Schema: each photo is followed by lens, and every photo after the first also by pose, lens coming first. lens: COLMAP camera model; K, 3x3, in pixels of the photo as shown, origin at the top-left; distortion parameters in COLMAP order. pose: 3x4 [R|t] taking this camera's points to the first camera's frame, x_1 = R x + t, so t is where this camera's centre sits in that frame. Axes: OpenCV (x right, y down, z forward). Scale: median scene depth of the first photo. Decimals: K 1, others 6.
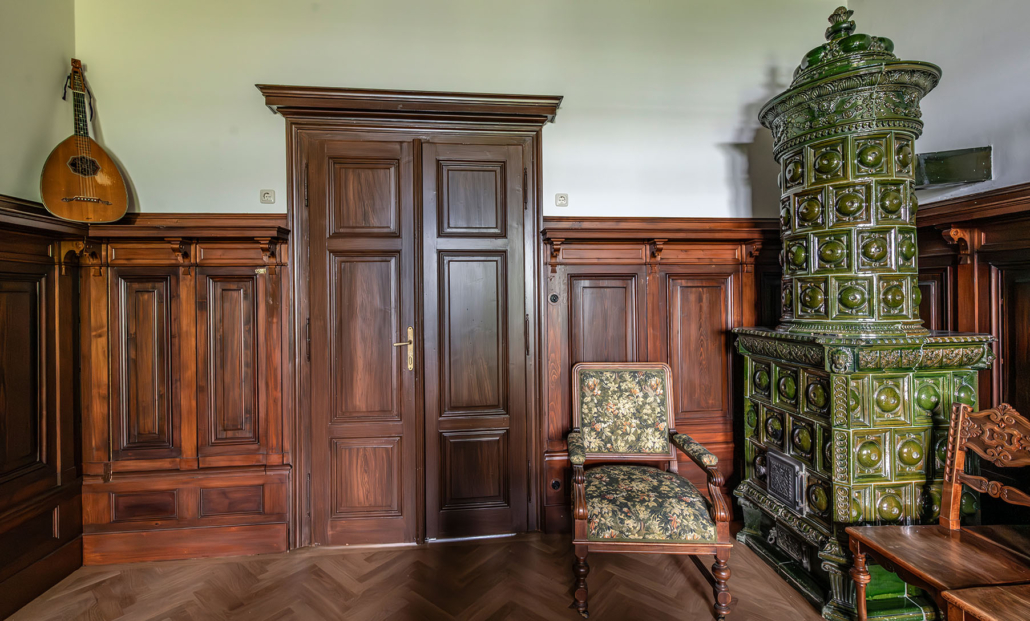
lens RADIAL K [[440.6, 0, 516.2], [0, 440.6, 294.4], [0, 0, 1]] dist [0.004944, 0.000217]
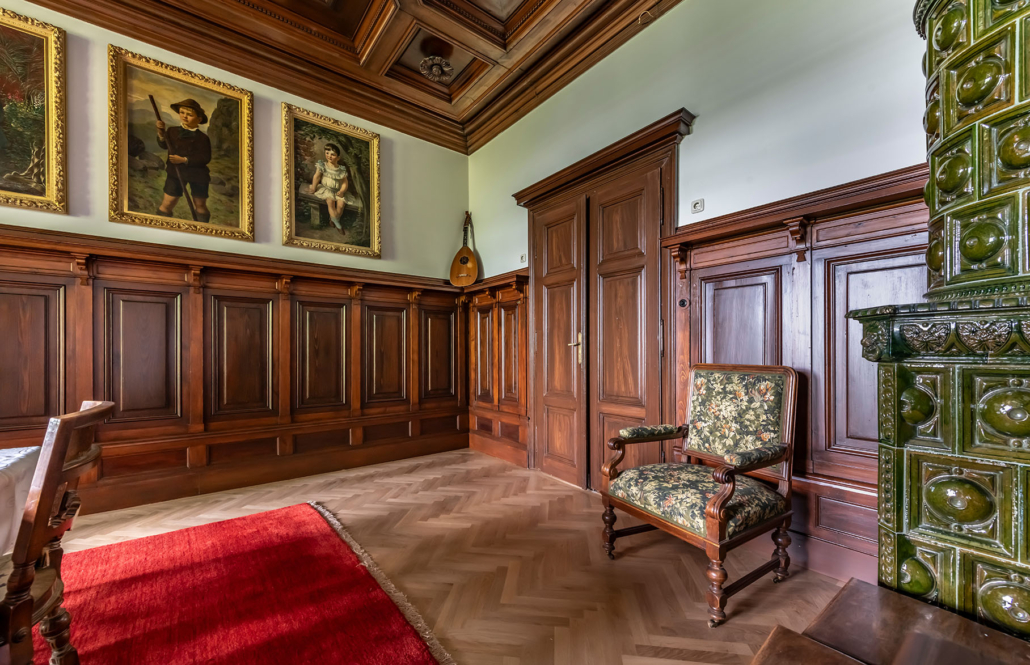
lens RADIAL K [[402.3, 0, 512.7], [0, 402.3, 351.6], [0, 0, 1]] dist [0.001101, -0.000059]
pose [[0.522090, 0.007445, -0.852858, 0.758708], [0.005739, 0.999909, 0.012243, 0.121013], [0.852871, -0.011287, 0.521999, 0.163455]]
